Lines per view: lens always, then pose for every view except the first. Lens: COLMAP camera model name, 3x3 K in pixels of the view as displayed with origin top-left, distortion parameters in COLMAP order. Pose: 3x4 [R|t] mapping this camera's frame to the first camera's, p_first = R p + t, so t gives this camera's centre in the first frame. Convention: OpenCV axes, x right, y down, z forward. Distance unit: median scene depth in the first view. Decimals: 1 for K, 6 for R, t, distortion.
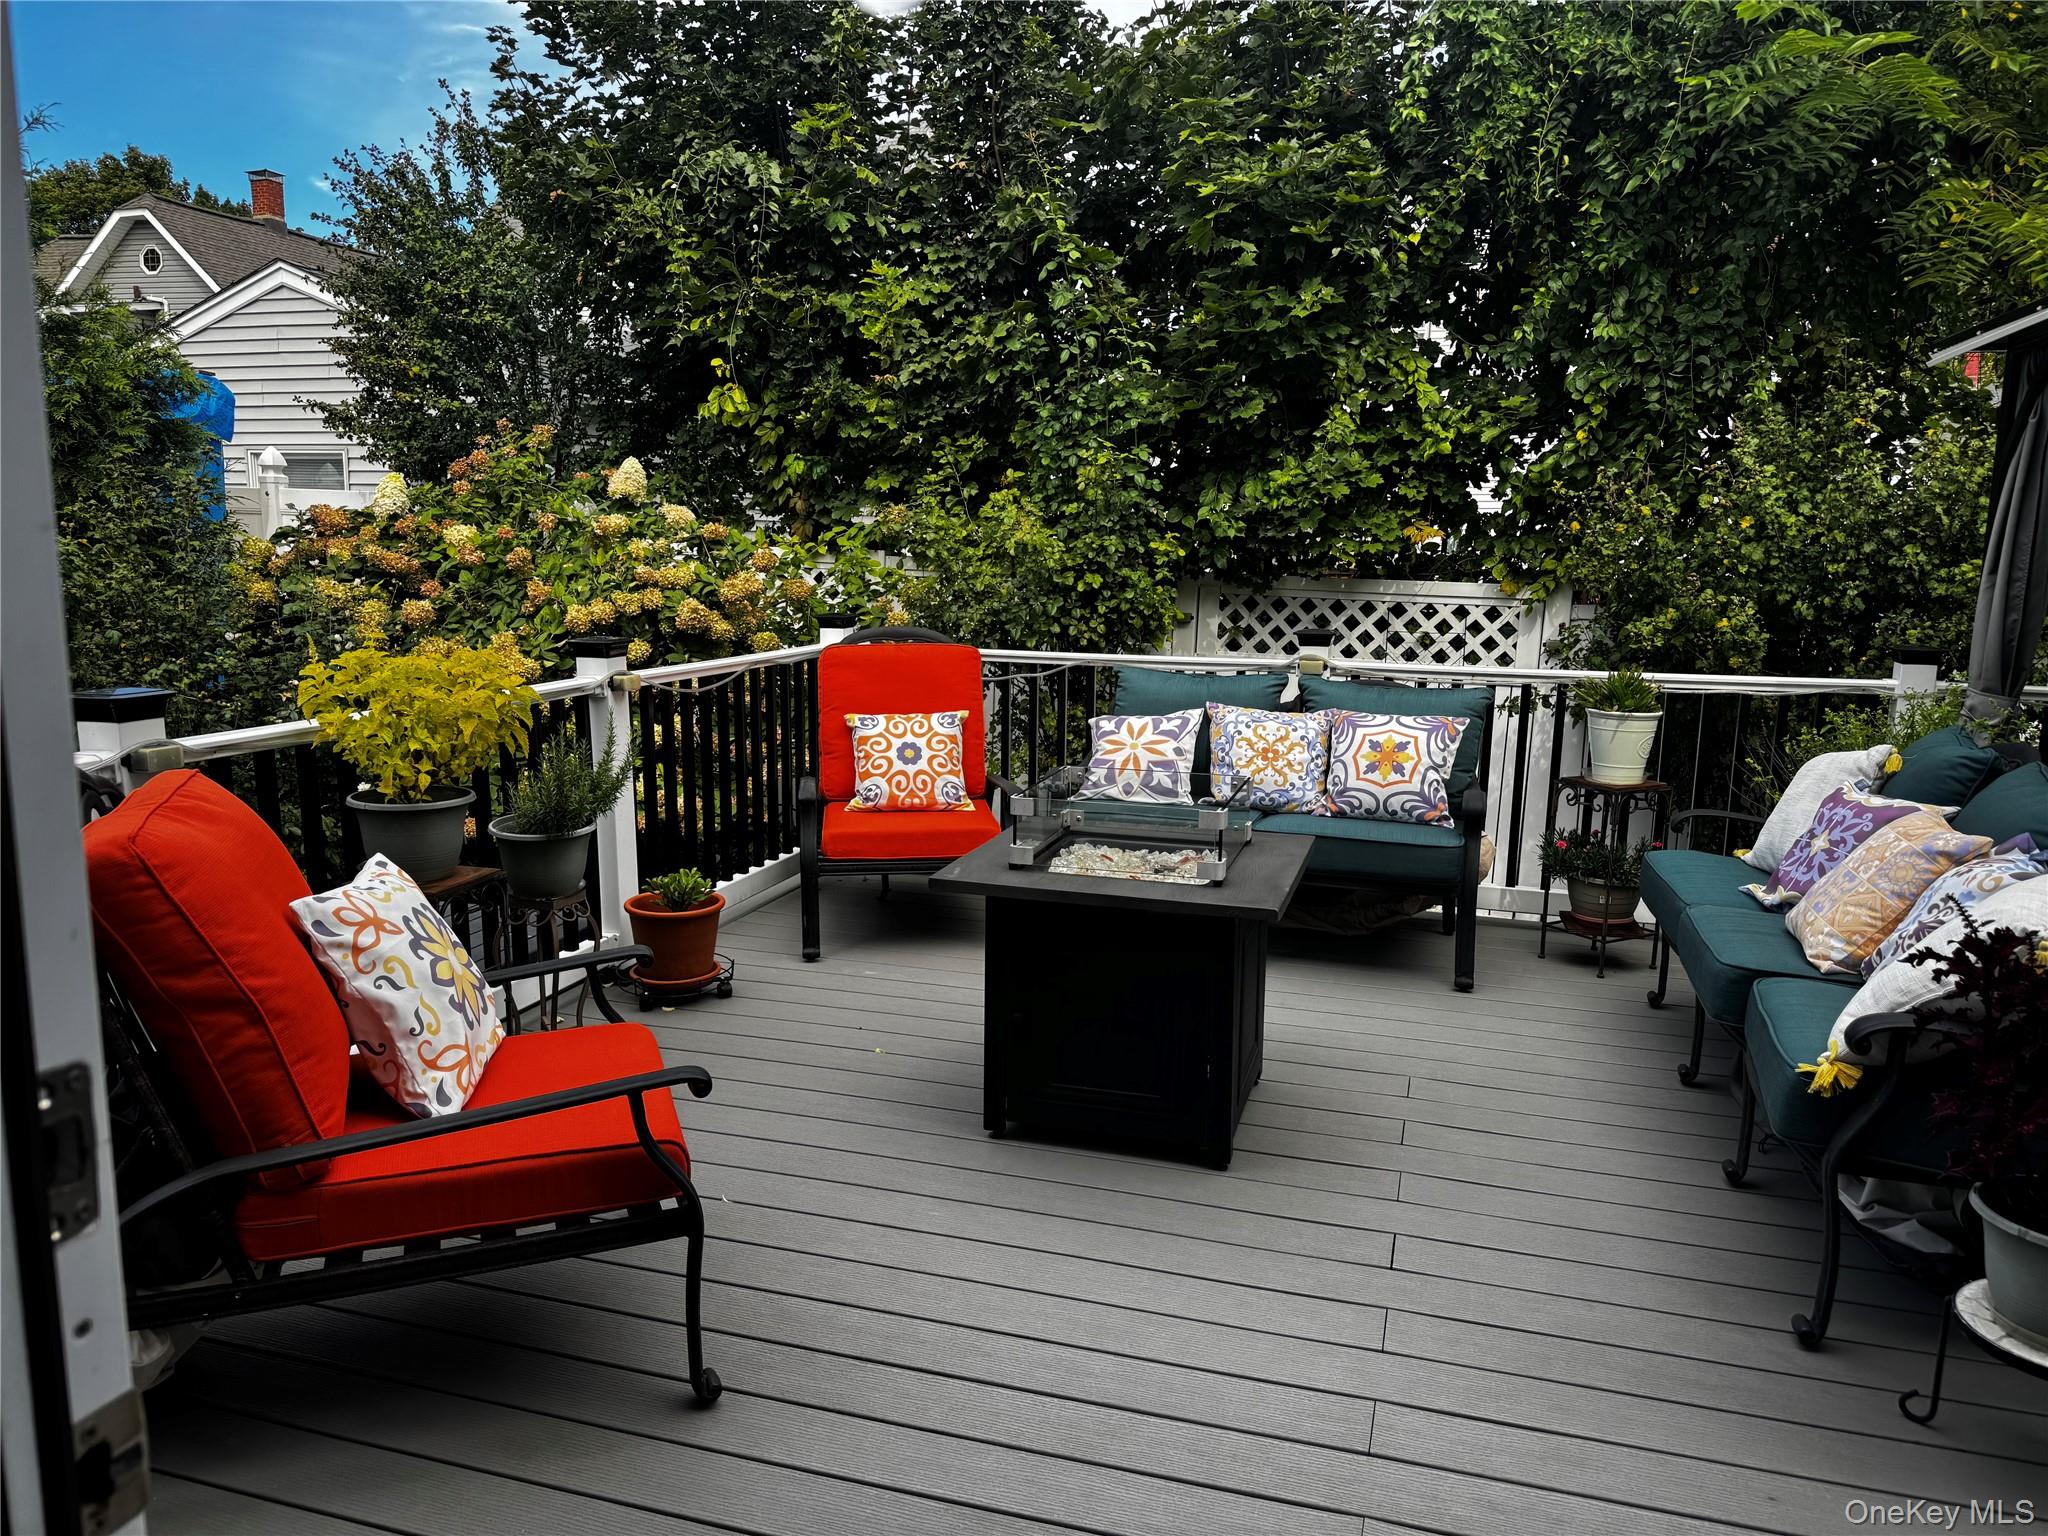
lens RADIAL K [[1435.6, 0, 1026.9], [0, 1435.6, 766.3], [0, 0, 1]] dist [0.043741, 0.000325]
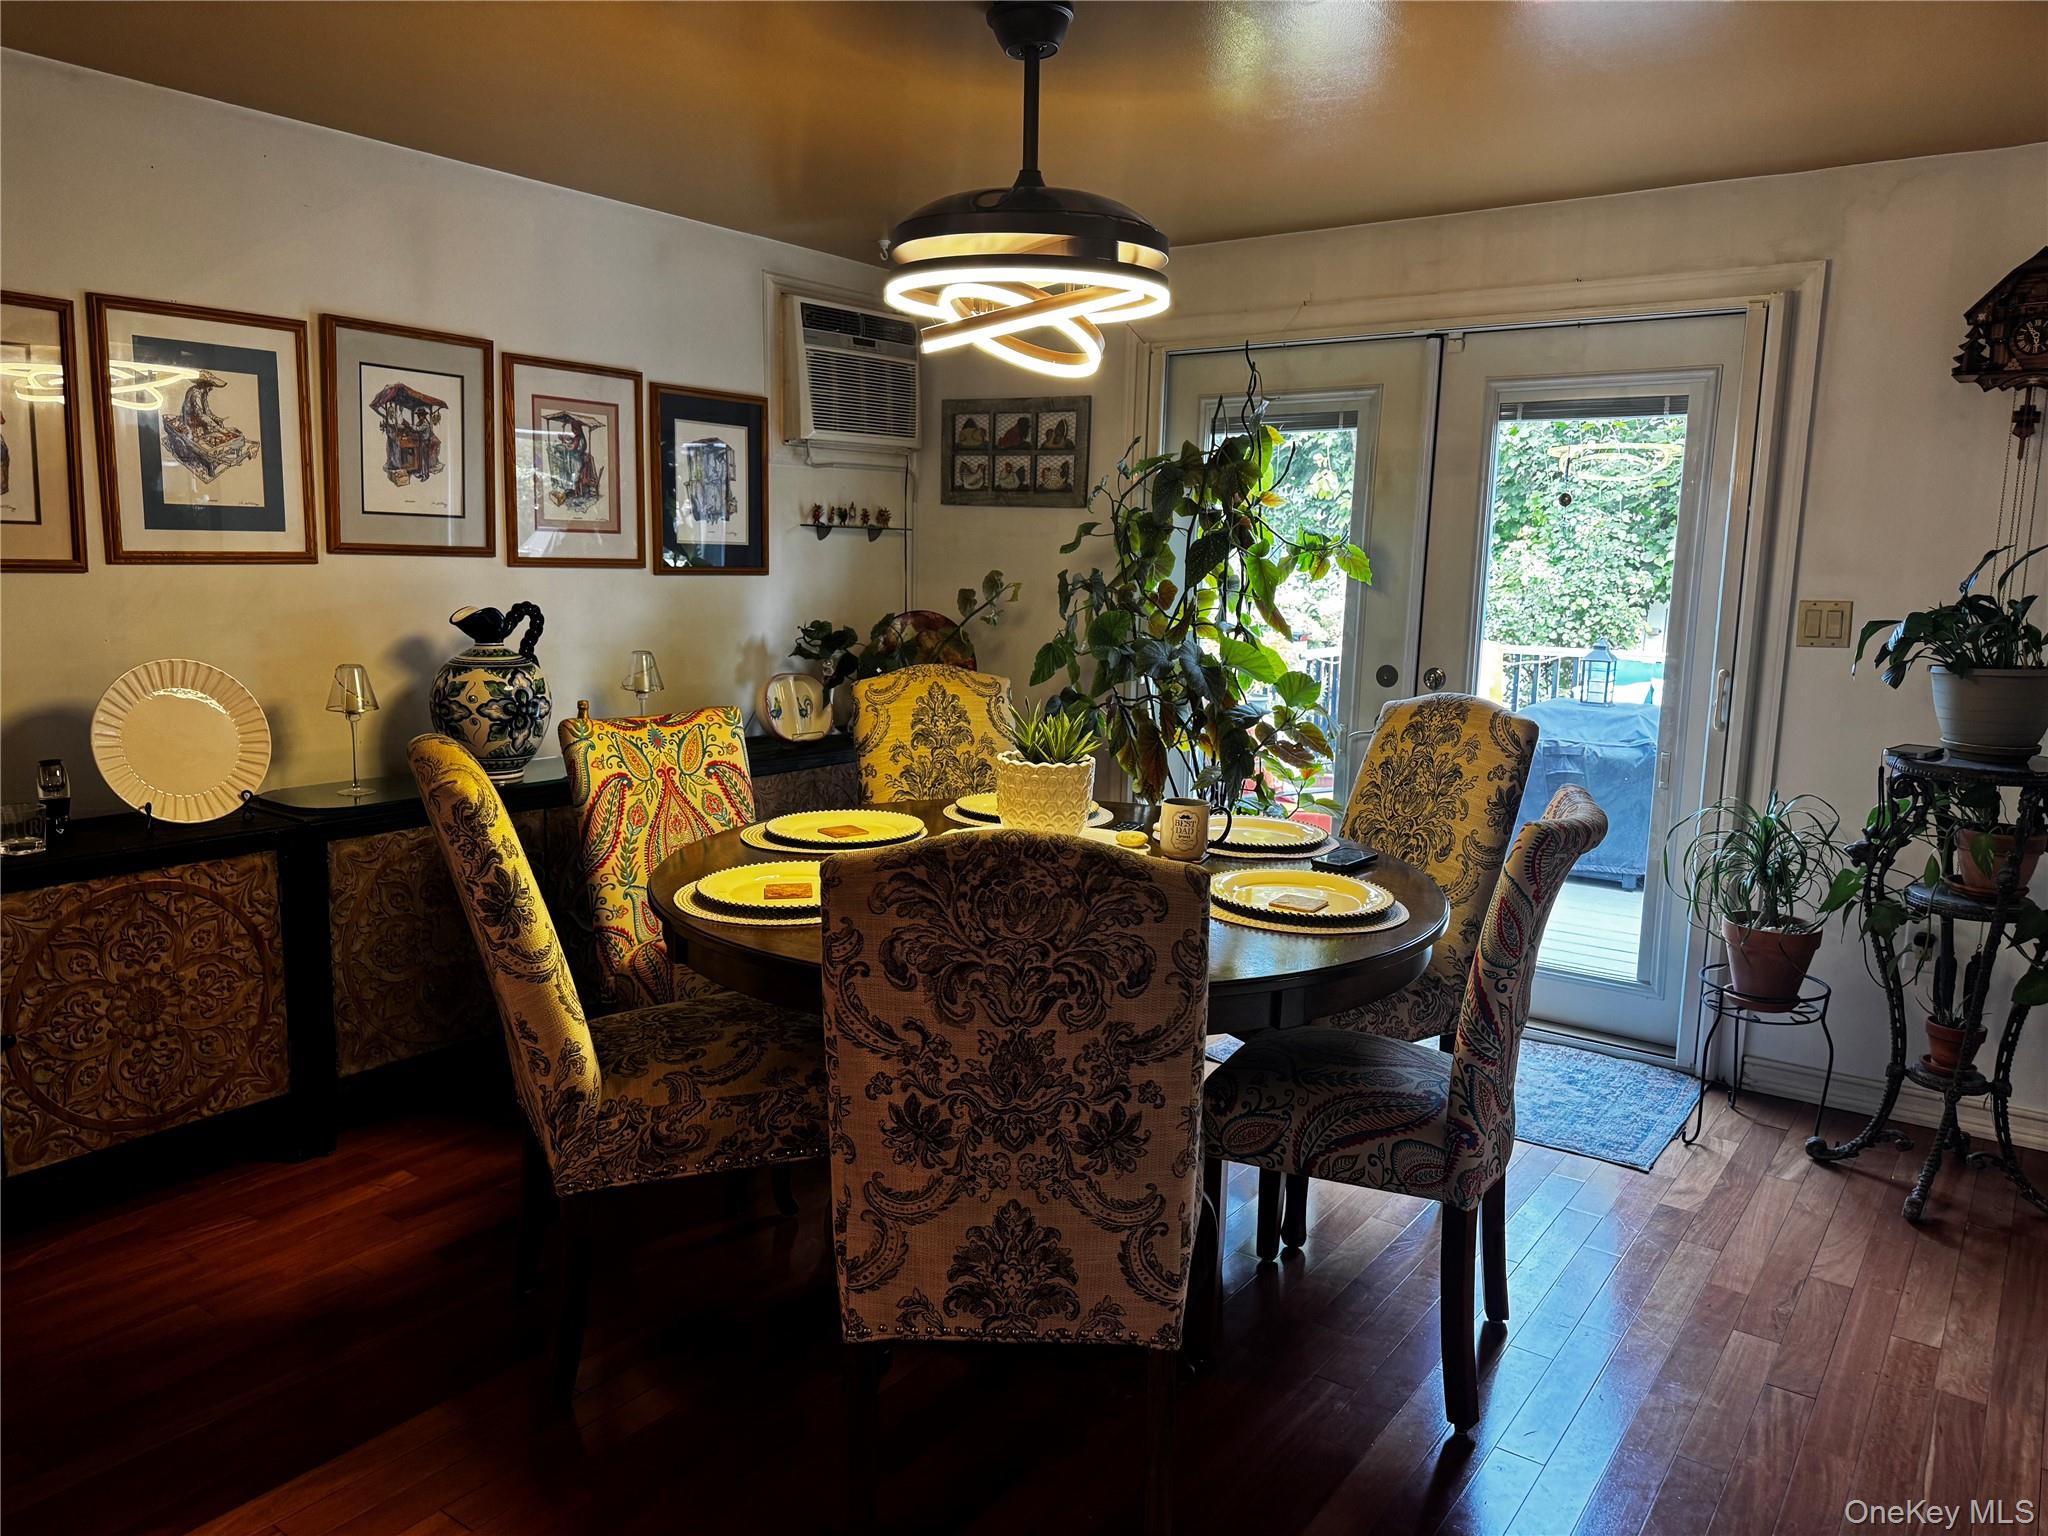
lens RADIAL K [[1435.6, 0, 1018.4], [0, 1435.6, 769.1], [0, 0, 1]] dist [0.043741, 0.000325]
pose [[0.949044, 0.051577, -0.310896, -0.032674], [-0.059271, 0.998124, -0.015344, 0.095282], [0.309521, 0.032989, 0.950320, -0.564616]]
